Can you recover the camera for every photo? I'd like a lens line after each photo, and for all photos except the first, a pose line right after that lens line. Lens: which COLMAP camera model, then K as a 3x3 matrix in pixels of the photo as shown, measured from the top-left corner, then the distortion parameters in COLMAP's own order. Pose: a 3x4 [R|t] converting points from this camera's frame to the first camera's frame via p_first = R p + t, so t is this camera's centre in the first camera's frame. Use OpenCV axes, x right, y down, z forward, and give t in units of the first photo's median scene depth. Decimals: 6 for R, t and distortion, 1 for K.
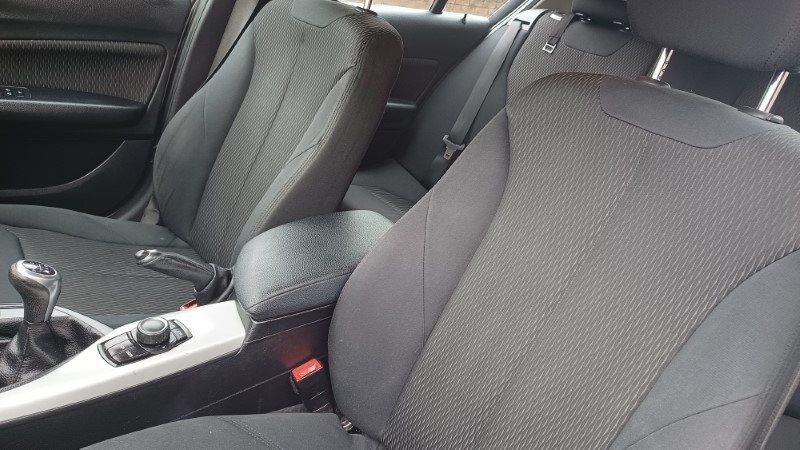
lens RADIAL K [[576.2, 0, 400.0], [0, 576.2, 225.0], [0, 0, 1]] dist [0.014620, -0.002617]
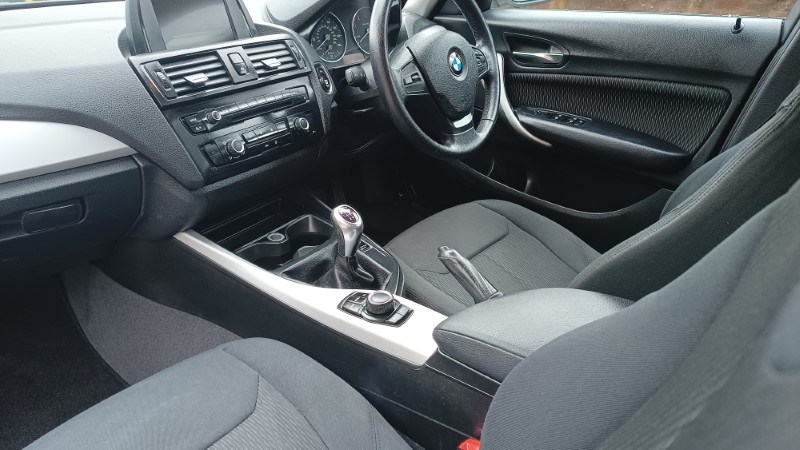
lens RADIAL K [[576.2, 0, 400.0], [0, 576.2, 225.0], [0, 0, 1]] dist [0.014620, -0.002617]
pose [[0.224757, 0.253805, -0.940780, 0.374854], [-0.381822, 0.911212, 0.154608, -0.088445], [0.896491, 0.324461, 0.301710, 0.425629]]
